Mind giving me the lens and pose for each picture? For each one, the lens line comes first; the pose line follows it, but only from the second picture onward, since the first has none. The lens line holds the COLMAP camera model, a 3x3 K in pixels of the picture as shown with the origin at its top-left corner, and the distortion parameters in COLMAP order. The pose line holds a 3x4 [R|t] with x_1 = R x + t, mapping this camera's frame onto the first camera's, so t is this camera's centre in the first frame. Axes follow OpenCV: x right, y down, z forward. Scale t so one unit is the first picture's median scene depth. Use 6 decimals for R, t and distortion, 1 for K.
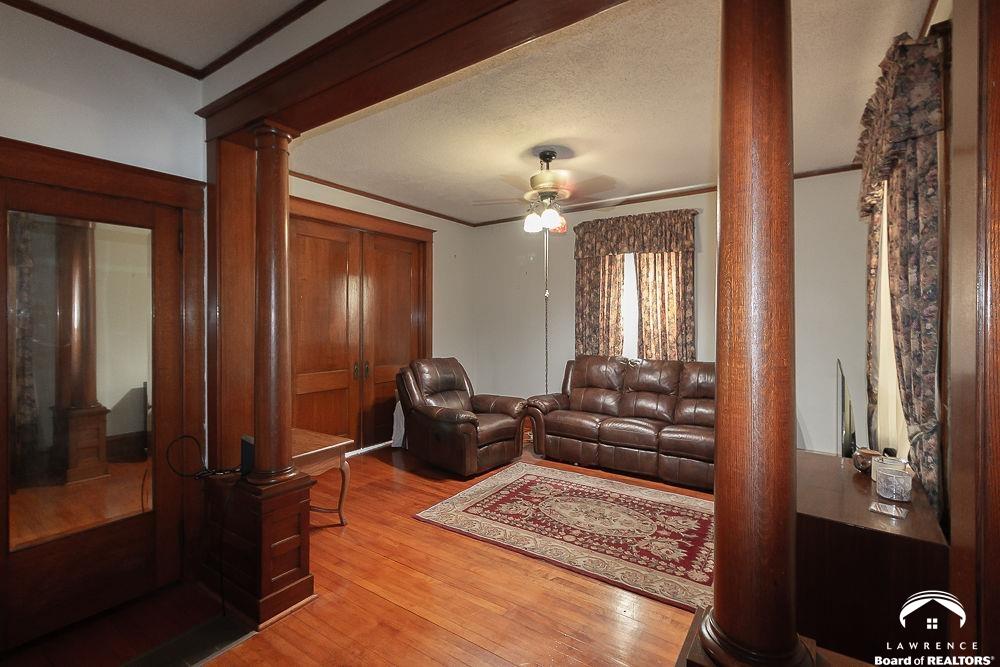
lens RADIAL K [[460.4, 0, 498.7], [0, 460.4, 324.7], [0, 0, 1]] dist [0.003915, 0.000269]
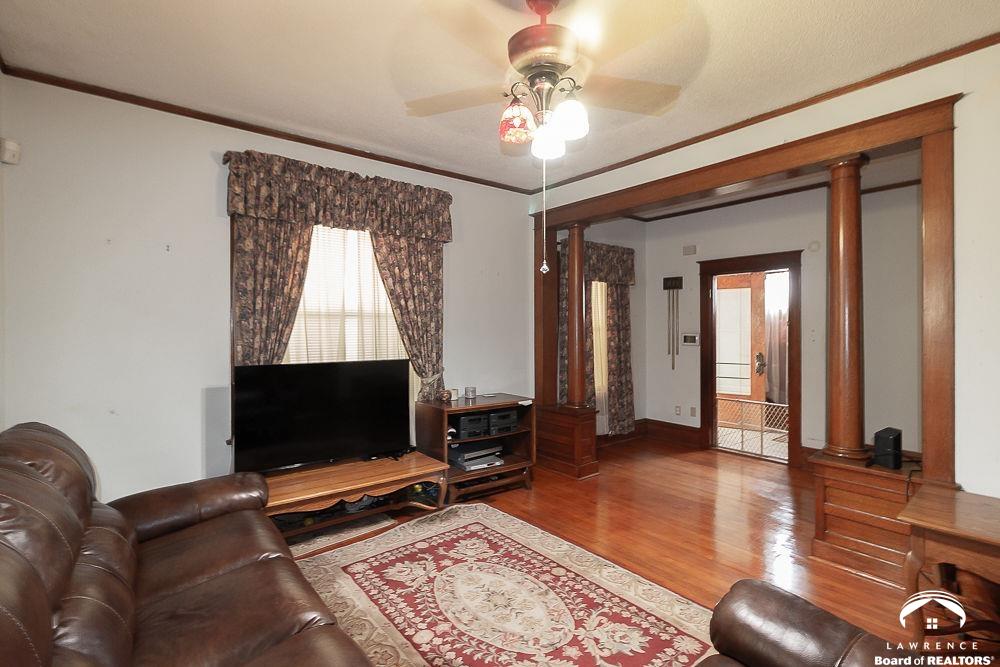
lens RADIAL K [[460.4, 0, 501.8], [0, 460.4, 330.0], [0, 0, 1]] dist [0.003915, 0.000269]
pose [[-0.954632, 0.005268, 0.297742, -0.003094], [0.010347, 0.999827, 0.015486, -0.001357], [-0.297609, 0.017865, -0.954521, 1.756918]]
